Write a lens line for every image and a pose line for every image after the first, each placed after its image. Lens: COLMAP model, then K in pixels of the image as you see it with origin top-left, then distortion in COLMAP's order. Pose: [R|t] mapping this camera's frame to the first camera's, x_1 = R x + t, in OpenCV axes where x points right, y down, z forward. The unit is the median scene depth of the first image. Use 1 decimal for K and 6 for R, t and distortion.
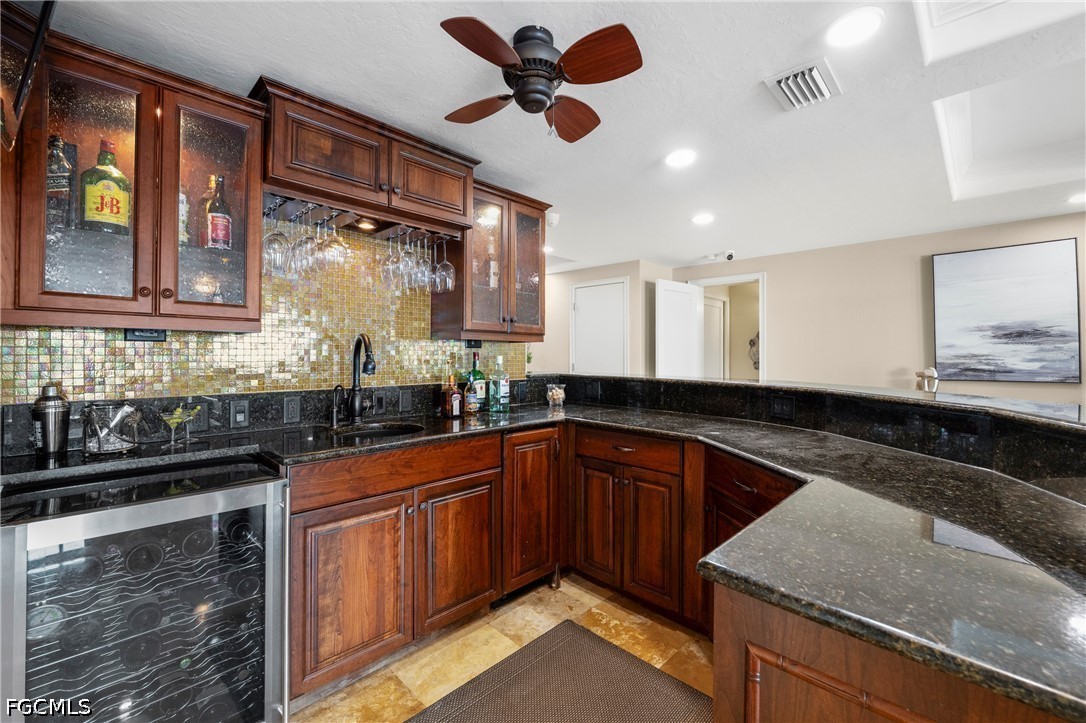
lens RADIAL K [[446.8, 0, 543.6], [0, 446.8, 355.1], [0, 0, 1]] dist [-0.002513, -0.000454]
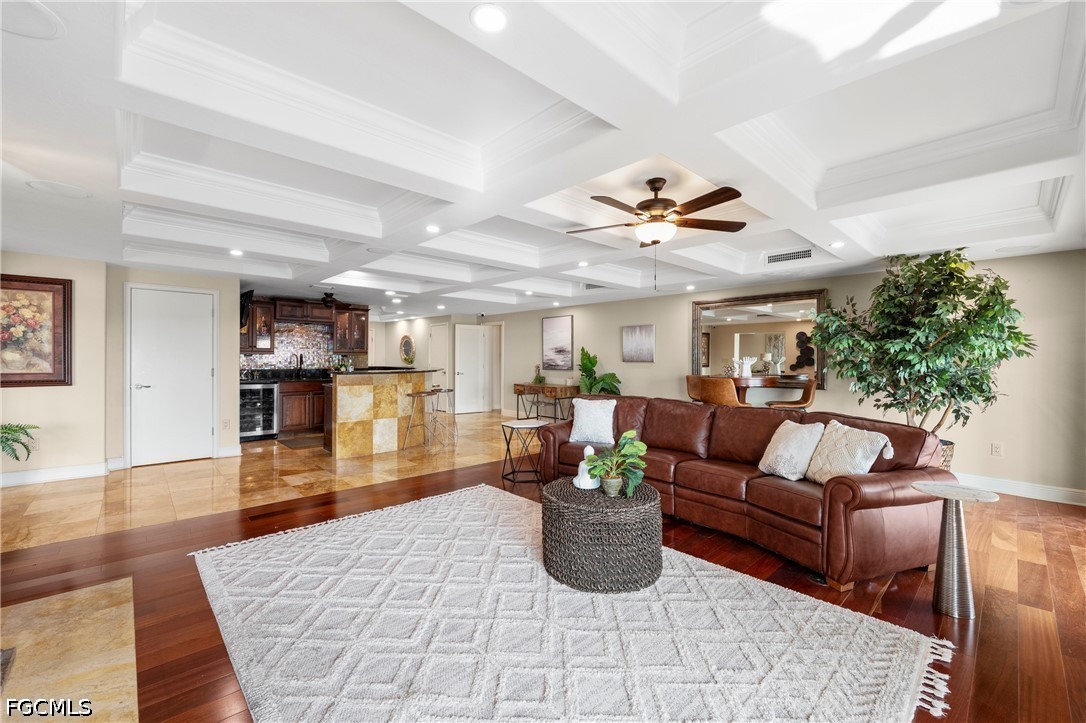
lens RADIAL K [[446.8, 0, 545.1], [0, 446.8, 360.4], [0, 0, 1]] dist [-0.002513, -0.000454]
pose [[0.998821, -0.001517, -0.048523, 1.630325], [0.001777, 0.999984, 0.005325, -0.010113], [0.048515, -0.005405, 0.998808, -2.371389]]
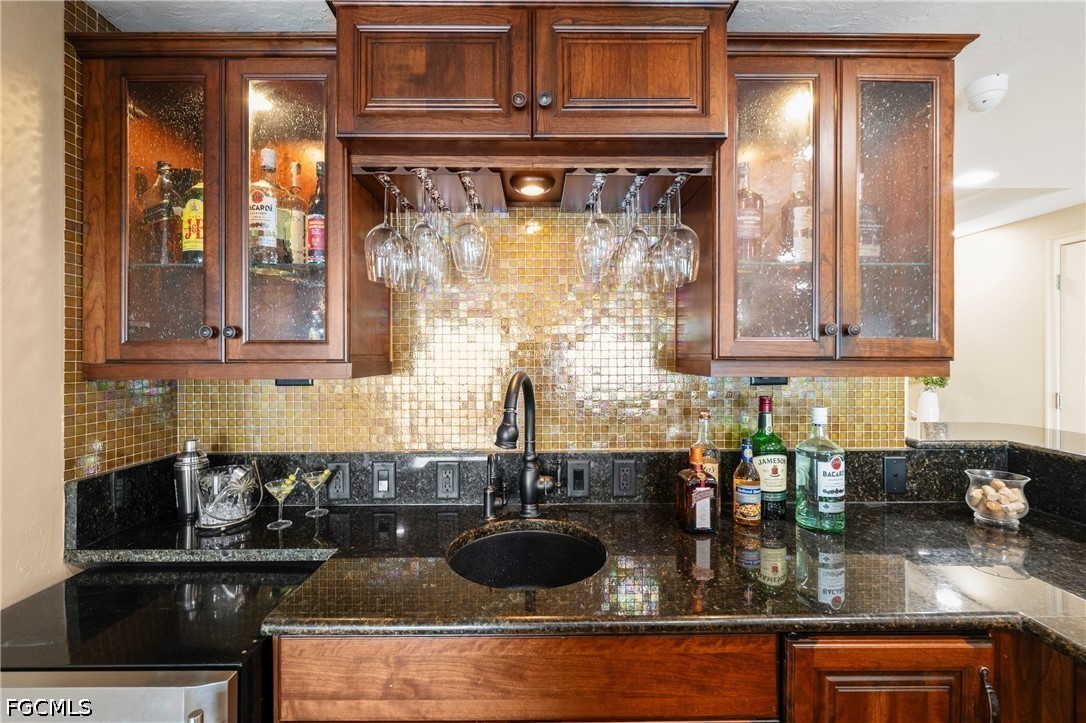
lens RADIAL K [[446.8, 0, 540.7], [0, 446.8, 360.0], [0, 0, 1]] dist [-0.002513, -0.000454]
pose [[0.703741, -0.004386, -0.710443, 0.031561], [0.006194, 0.999981, -0.000038, -0.055101], [0.710429, -0.004374, 0.703755, 0.522003]]
